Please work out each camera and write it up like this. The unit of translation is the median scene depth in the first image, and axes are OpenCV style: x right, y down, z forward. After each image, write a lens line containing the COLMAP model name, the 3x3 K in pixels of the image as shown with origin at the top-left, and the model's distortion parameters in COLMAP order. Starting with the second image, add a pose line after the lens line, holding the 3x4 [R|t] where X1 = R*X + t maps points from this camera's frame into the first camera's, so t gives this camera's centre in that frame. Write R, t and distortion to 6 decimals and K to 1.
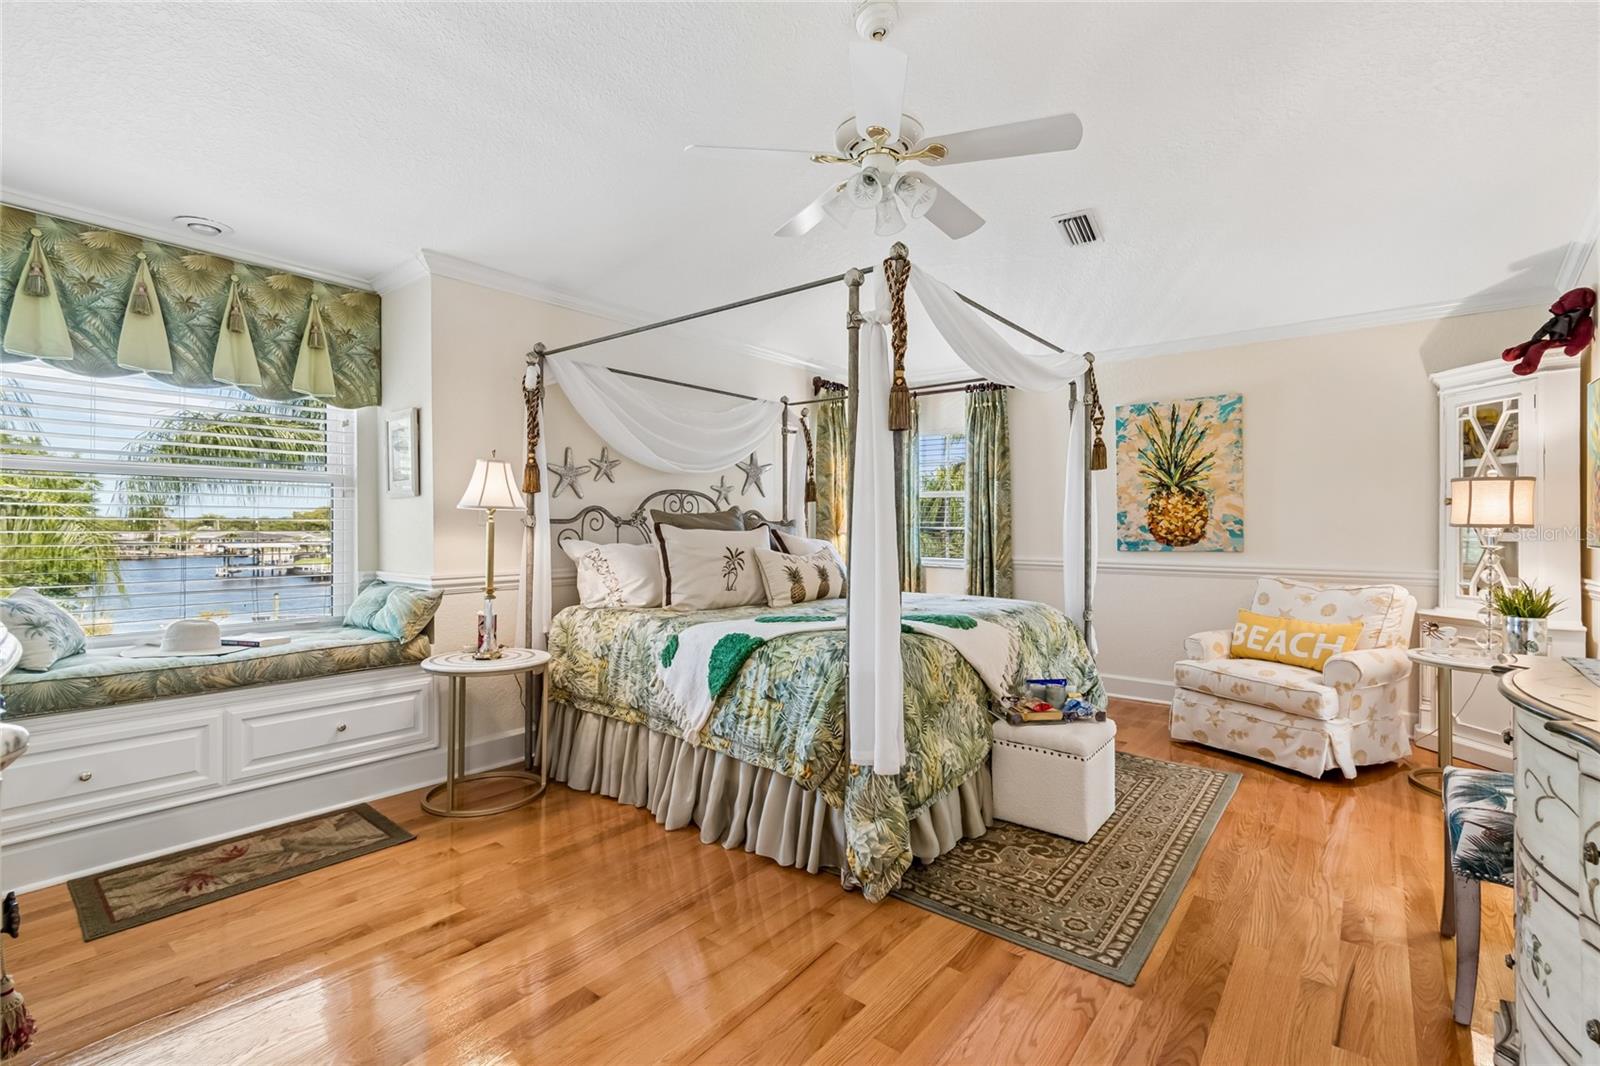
lens RADIAL K [[708.5, 0, 796.4], [0, 708.5, 529.1], [0, 0, 1]] dist [0.005000, -0.001510]
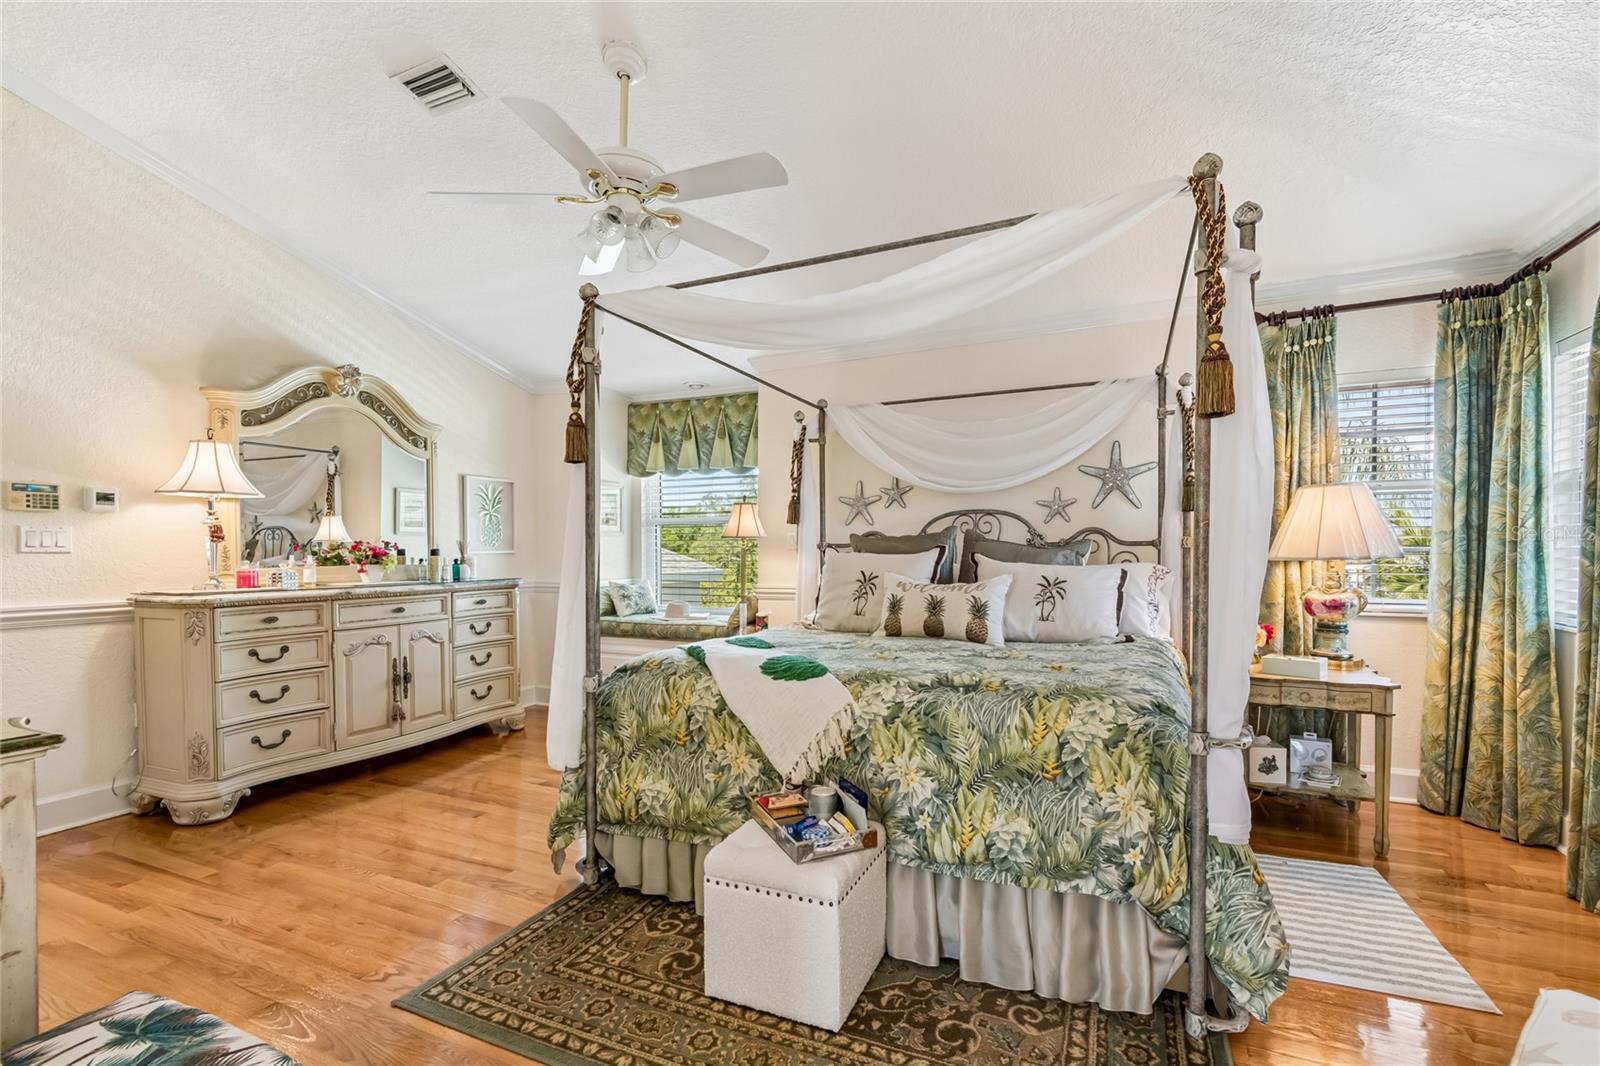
lens RADIAL K [[708.5, 0, 815.1], [0, 708.5, 566.6], [0, 0, 1]] dist [0.005000, -0.001510]
pose [[0.262330, 0.018047, -0.964810, 0.843832], [0.000726, 0.999821, 0.018899, 0.001187], [0.964978, -0.005659, 0.262270, 0.699203]]
